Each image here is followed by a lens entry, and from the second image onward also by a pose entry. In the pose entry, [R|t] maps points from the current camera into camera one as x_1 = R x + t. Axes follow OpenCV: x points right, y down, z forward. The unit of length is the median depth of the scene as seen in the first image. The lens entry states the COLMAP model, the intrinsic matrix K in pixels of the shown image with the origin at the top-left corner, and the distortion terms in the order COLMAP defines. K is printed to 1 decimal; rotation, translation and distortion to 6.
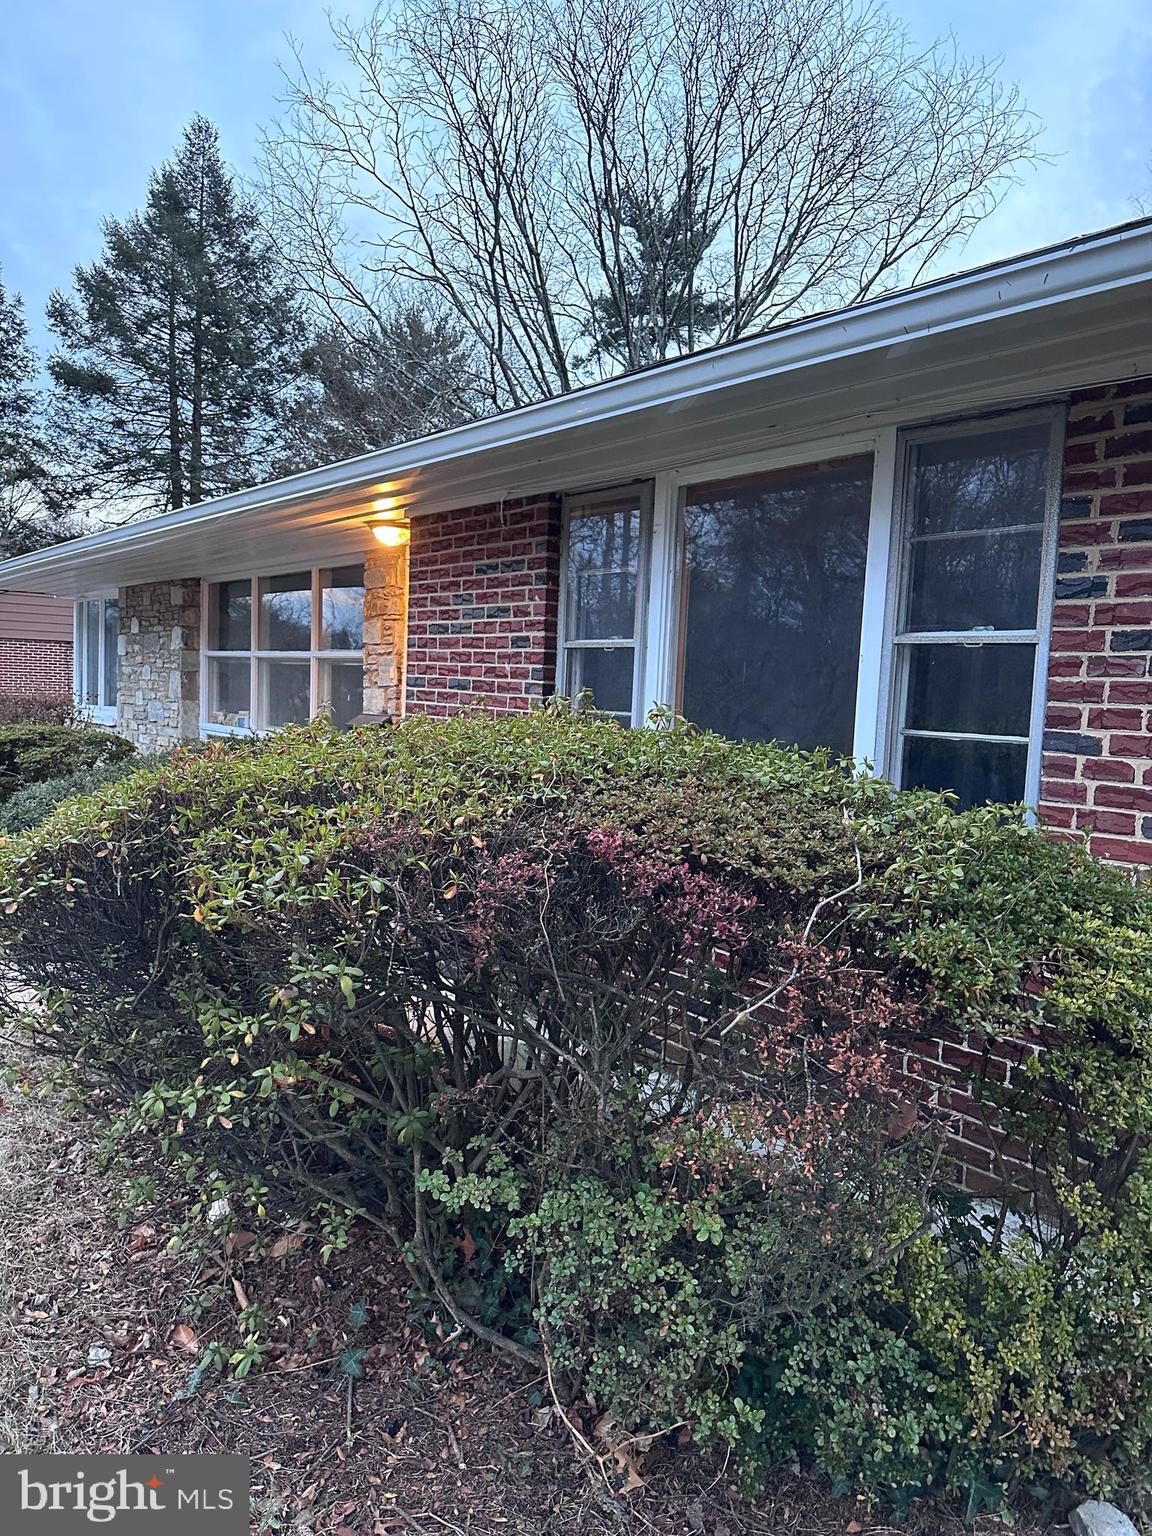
lens RADIAL K [[1082.1, 0, 576.0], [0, 1082.1, 768.0], [0, 0, 1]] dist [0.105726, -0.265548]
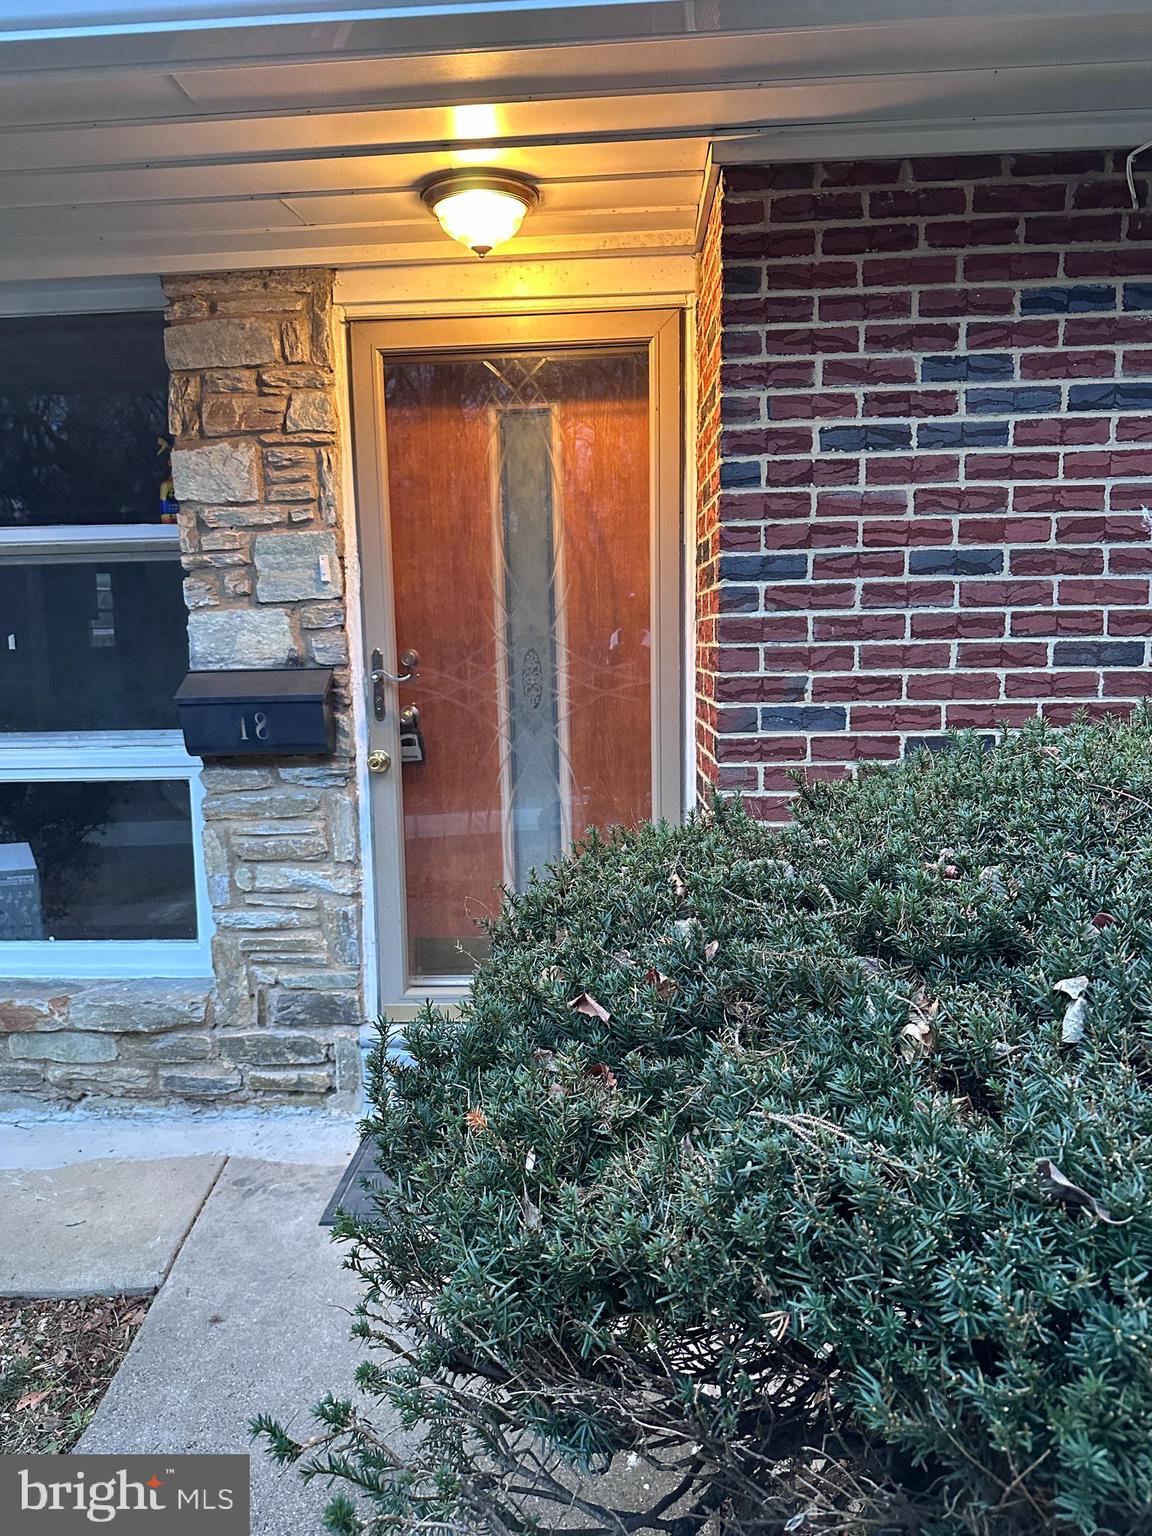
lens RADIAL K [[1082.1, 0, 576.0], [0, 1082.1, 768.0], [0, 0, 1]] dist [0.105726, -0.265548]
pose [[0.675336, -0.176313, 0.716125, -0.539527], [0.108817, 0.984197, 0.139695, -0.071962], [-0.729438, -0.016415, 0.683850, 0.782779]]
